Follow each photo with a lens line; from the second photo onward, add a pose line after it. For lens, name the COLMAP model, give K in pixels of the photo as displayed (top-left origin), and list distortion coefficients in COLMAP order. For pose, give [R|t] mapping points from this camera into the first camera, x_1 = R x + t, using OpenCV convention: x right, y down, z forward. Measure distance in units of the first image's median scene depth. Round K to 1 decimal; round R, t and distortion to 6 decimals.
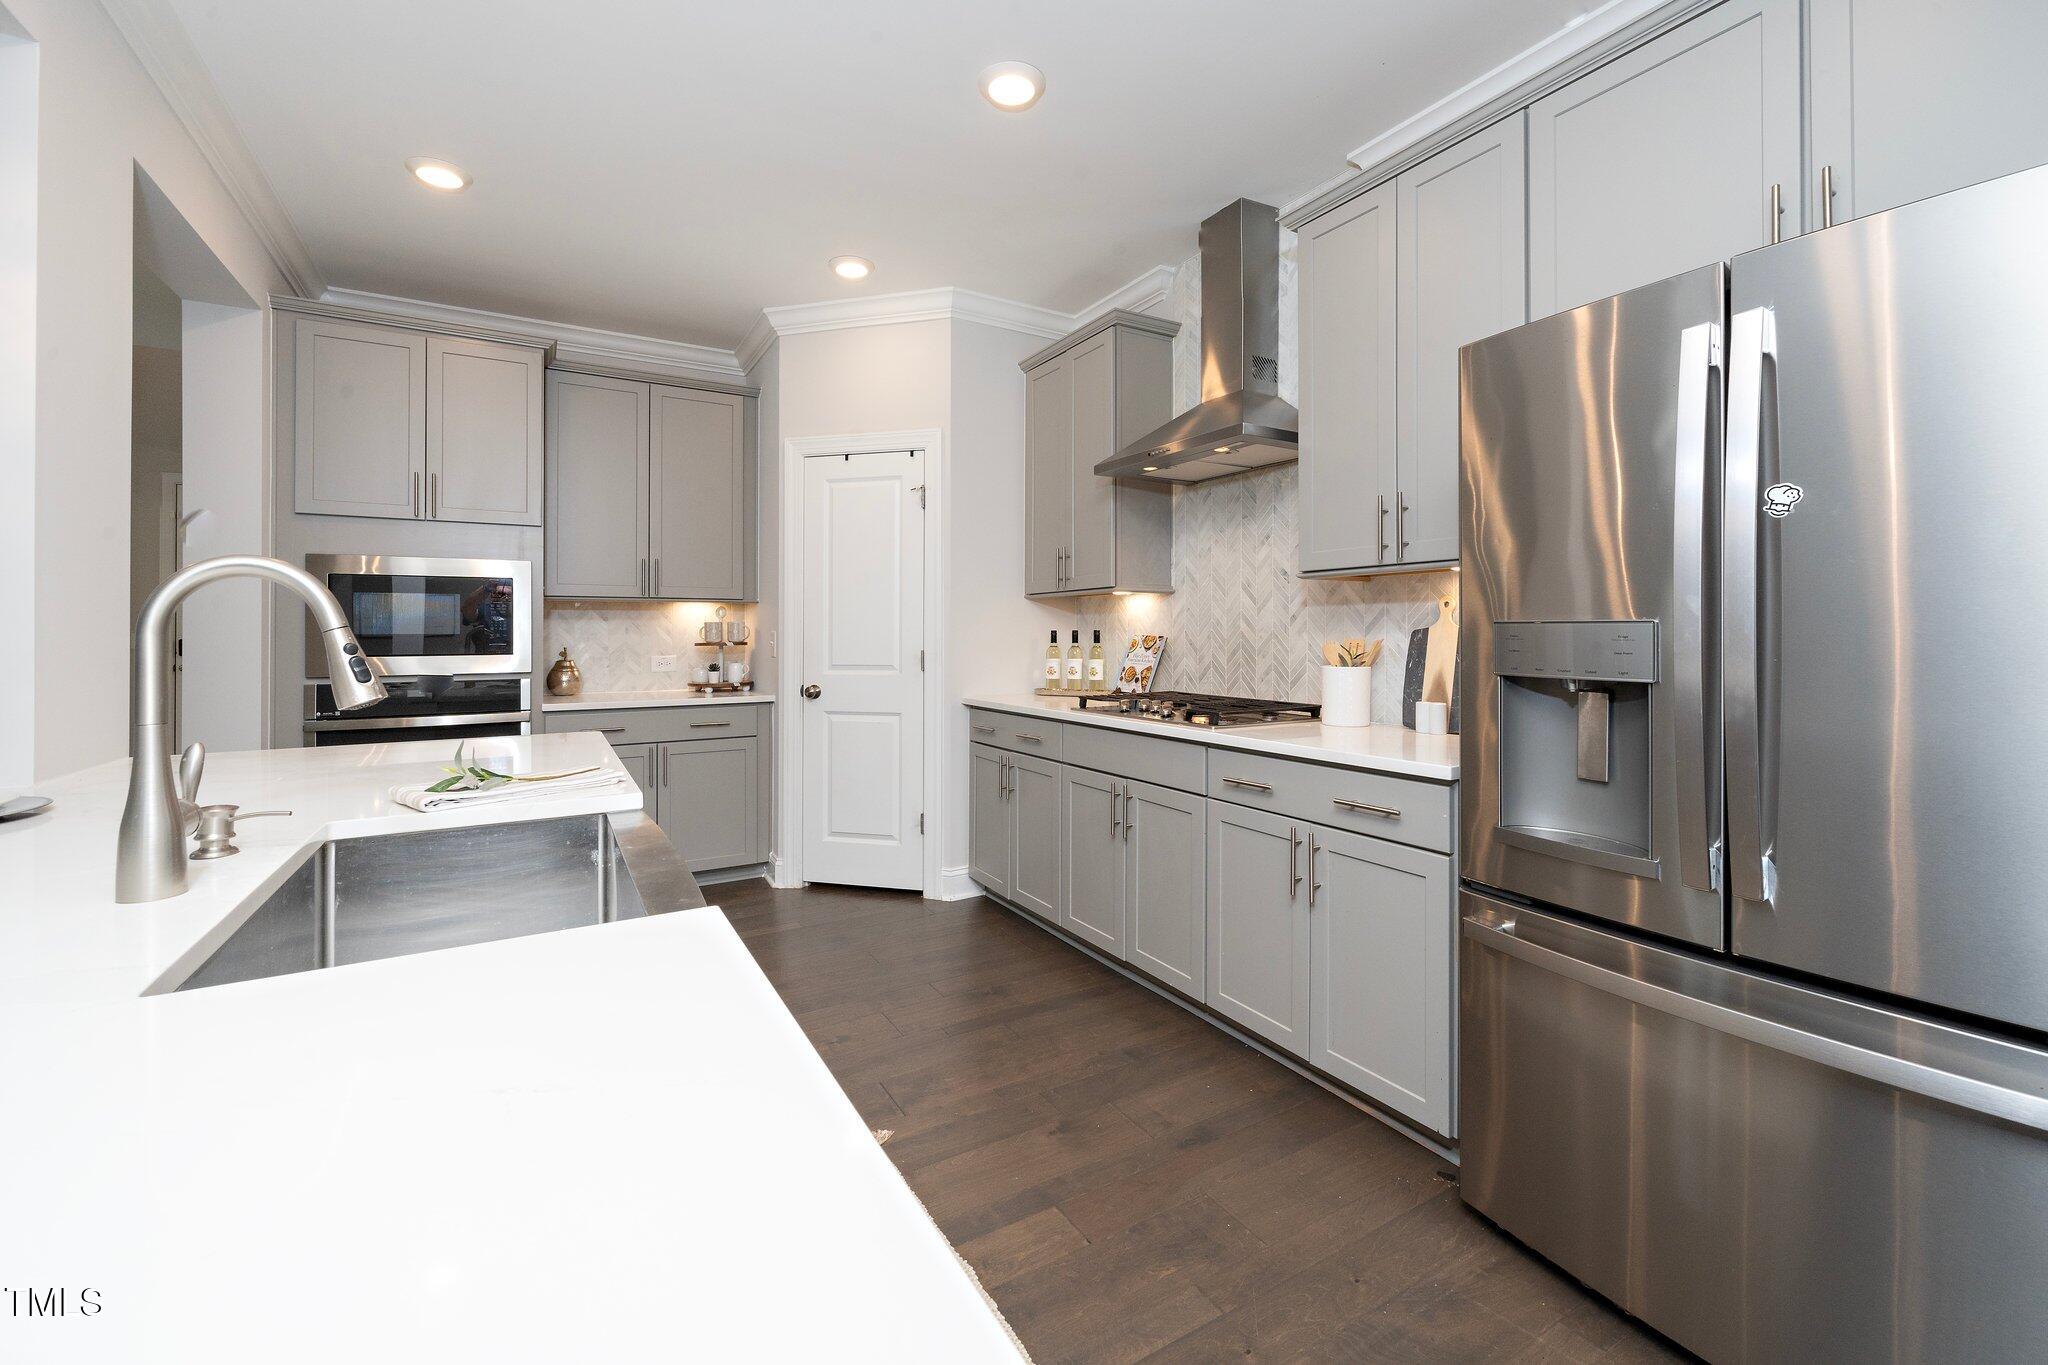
lens RADIAL K [[829.6, 0, 993.5], [0, 829.6, 637.5], [0, 0, 1]] dist [-0.006657, -0.000637]
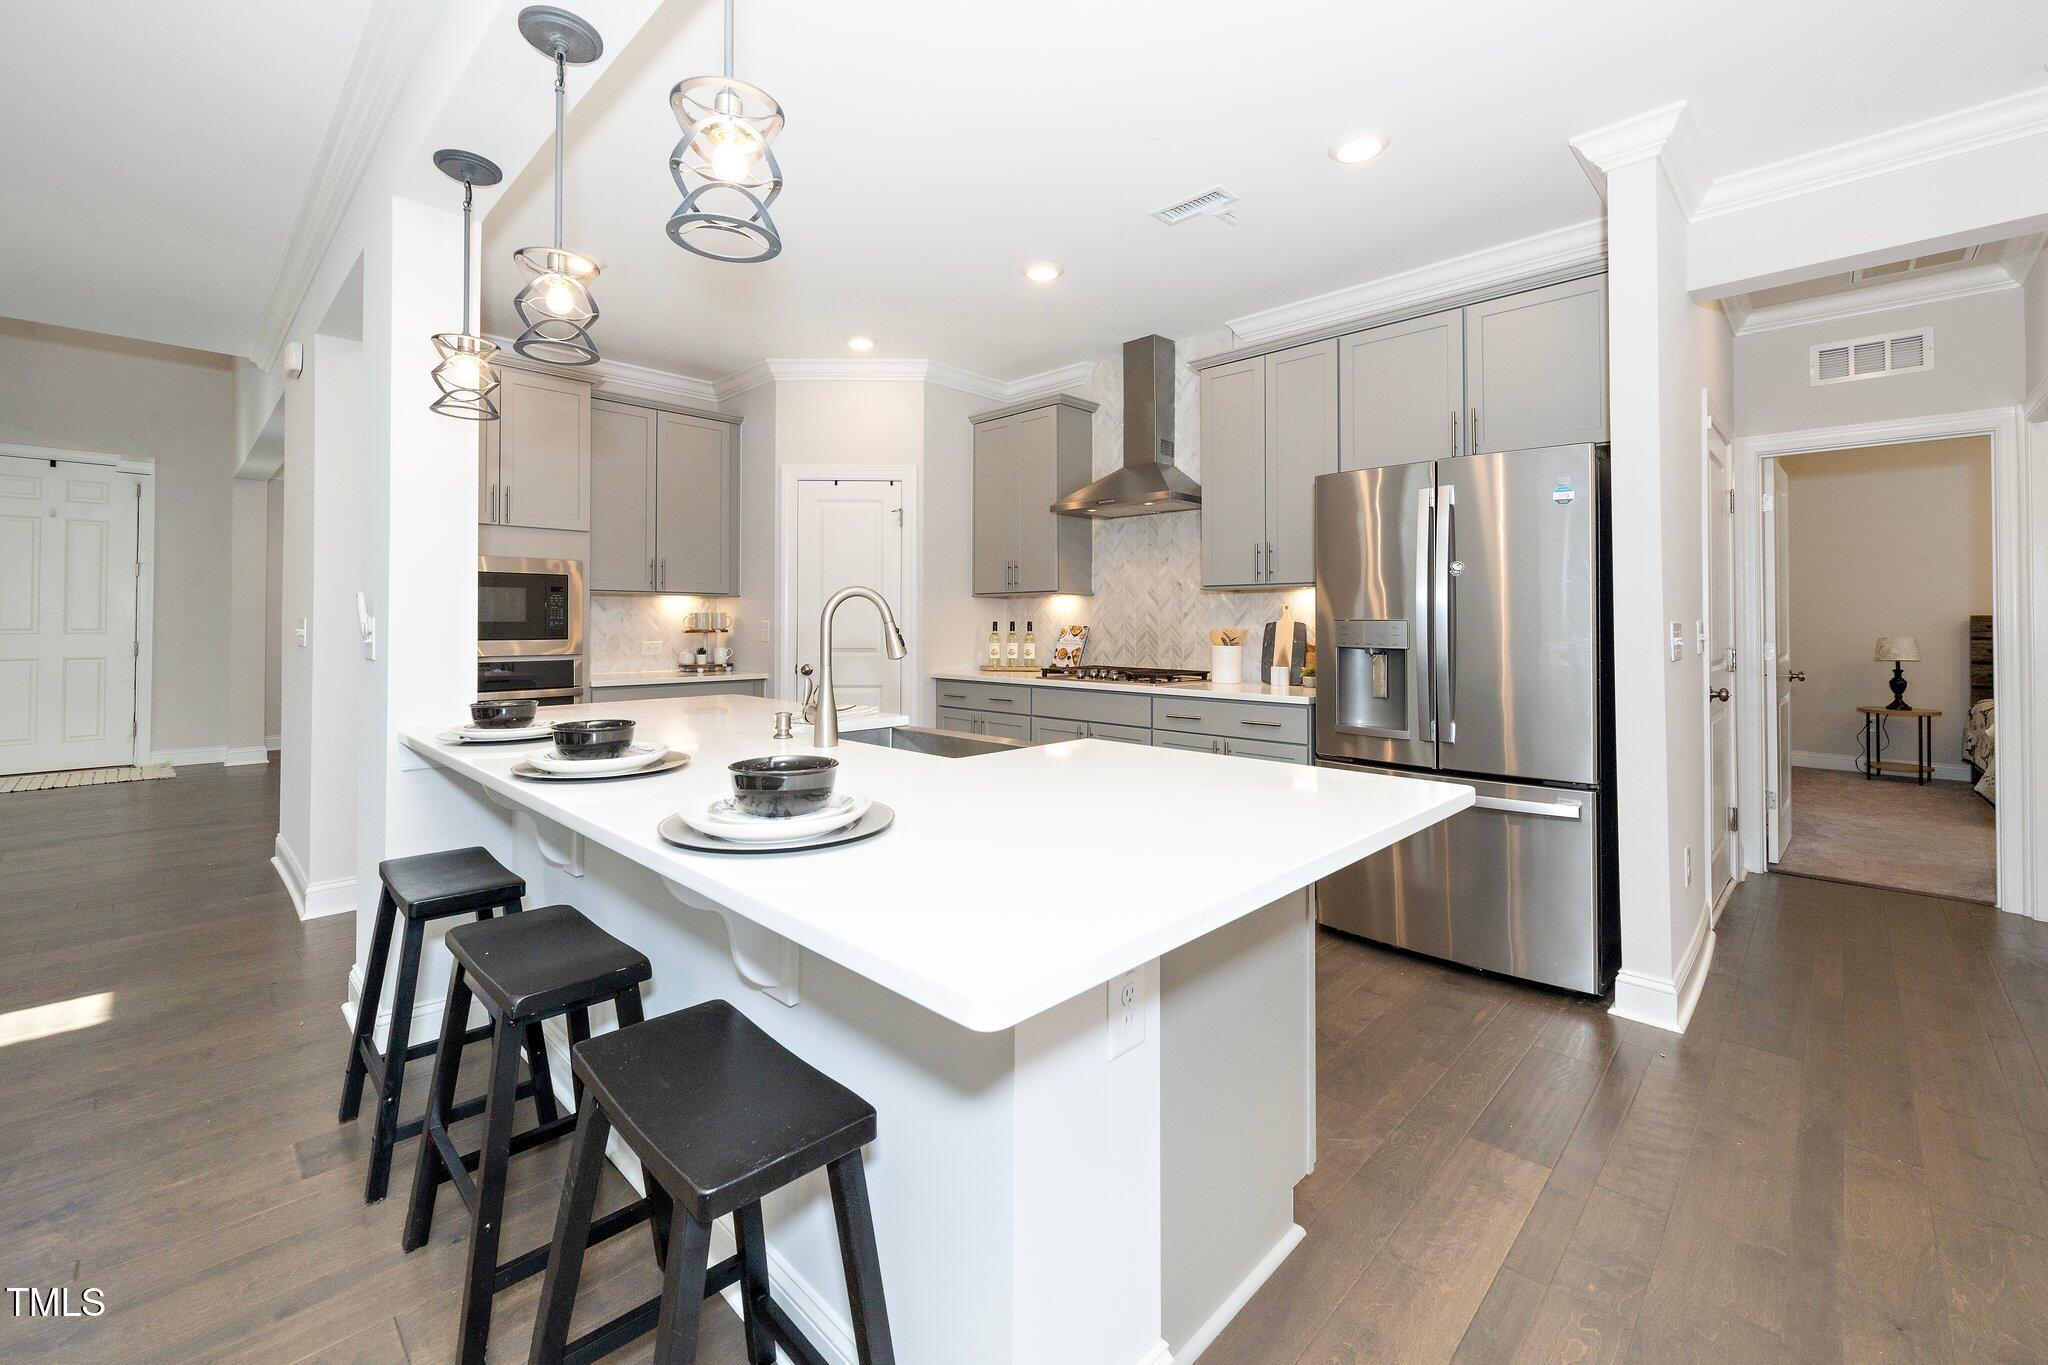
lens RADIAL K [[829.6, 0, 987.2], [0, 829.6, 612.1], [0, 0, 1]] dist [-0.006657, -0.000637]
pose [[0.969222, 0.008765, 0.246033, -0.307743], [-0.004259, 0.999813, -0.018840, 0.001734], [-0.246152, 0.017212, 0.969078, -0.319326]]
